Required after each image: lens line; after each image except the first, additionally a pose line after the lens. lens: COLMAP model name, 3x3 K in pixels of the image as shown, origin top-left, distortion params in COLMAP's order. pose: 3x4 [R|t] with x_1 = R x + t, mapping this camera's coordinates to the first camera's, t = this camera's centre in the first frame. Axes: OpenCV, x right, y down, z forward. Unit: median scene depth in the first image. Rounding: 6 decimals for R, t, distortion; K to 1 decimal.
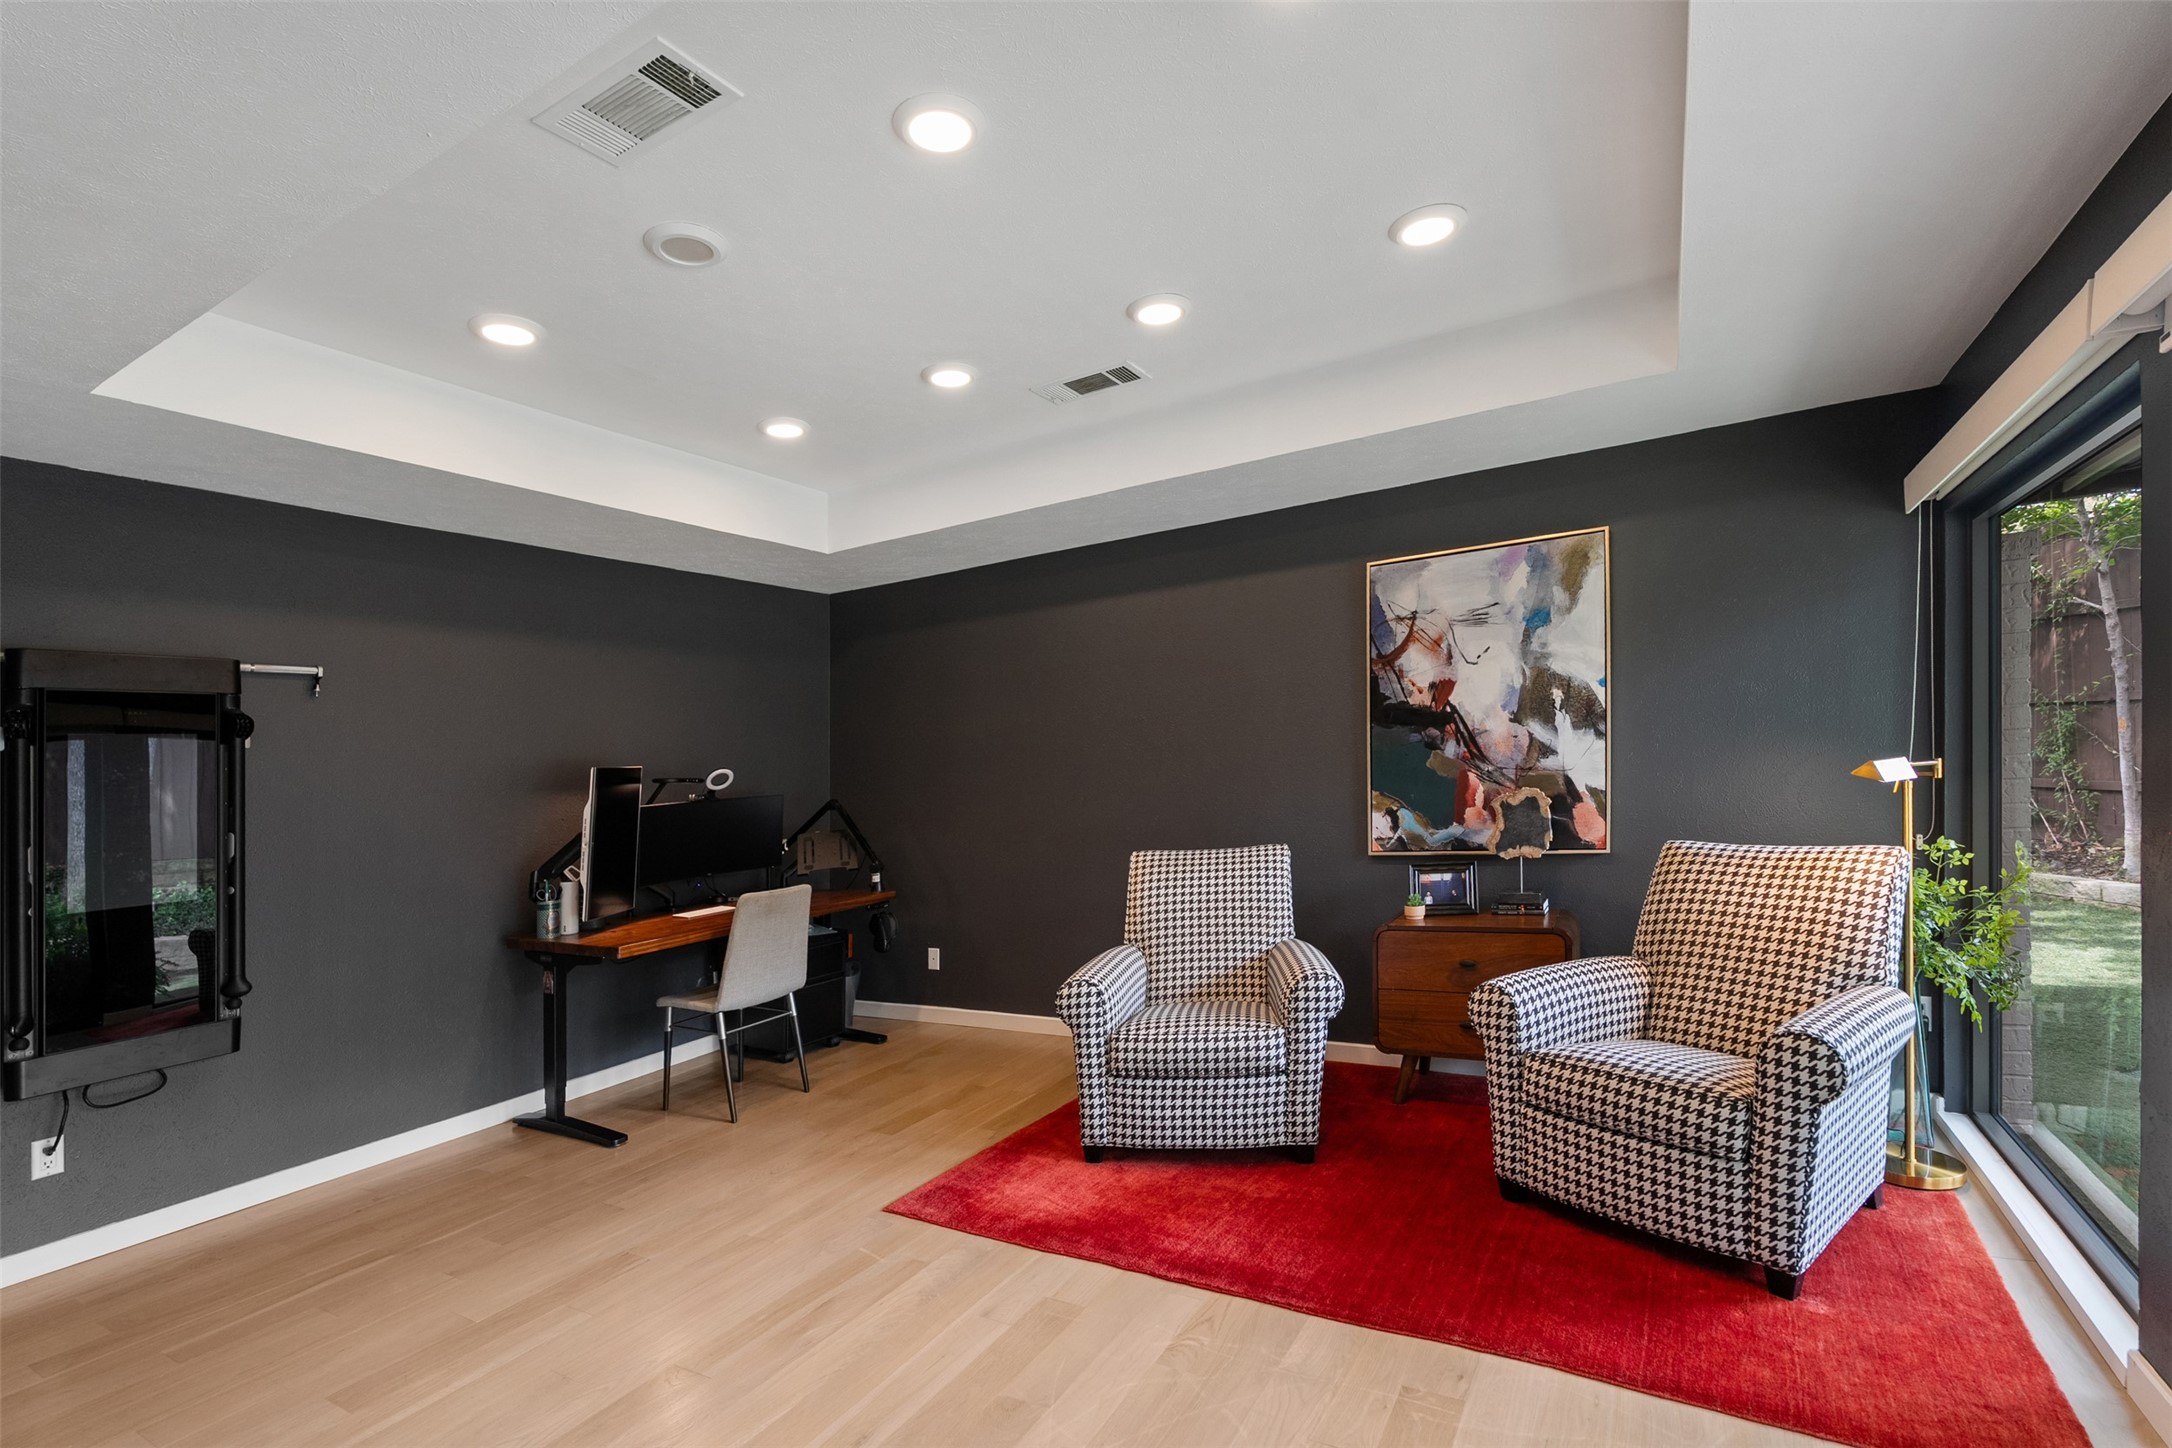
lens RADIAL K [[995.0, 0, 1089.0], [0, 995.0, 834.9], [0, 0, 1]] dist [-0.001735, -0.000161]
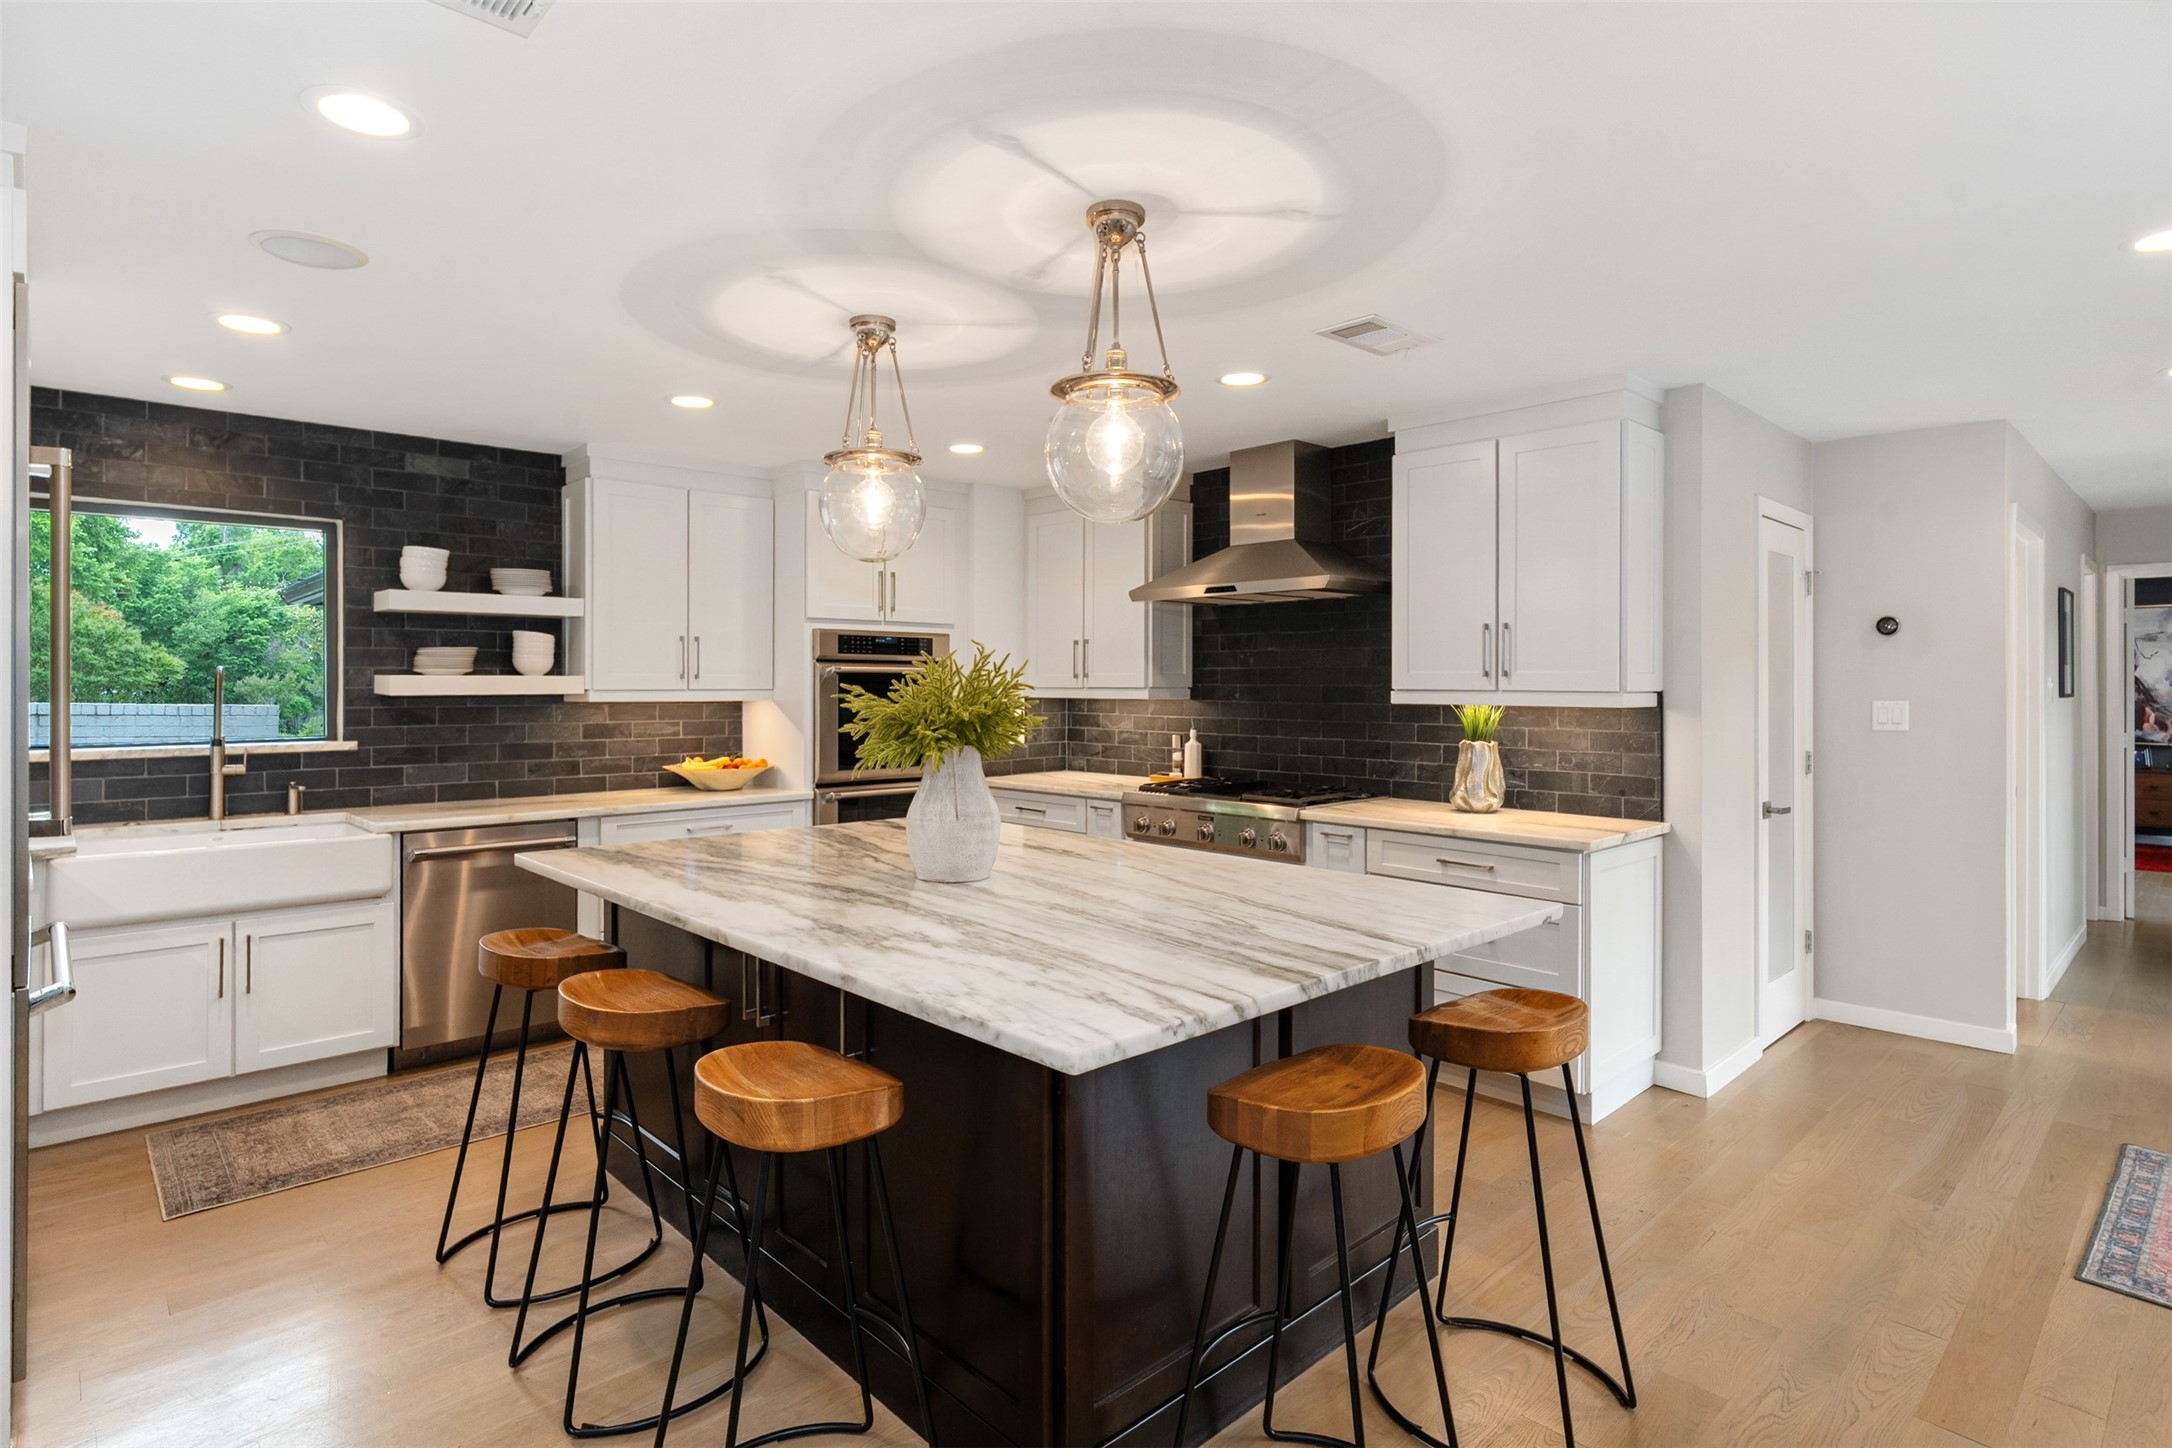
lens RADIAL K [[1113.1, 0, 1083.7], [0, 1113.1, 686.8], [0, 0, 1]] dist [-0.003617, -0.000899]
pose [[0.960700, 0.013359, -0.277267, -1.266898], [-0.013100, 0.999910, 0.002787, -0.086663], [0.277279, 0.000955, 0.960789, -2.137269]]
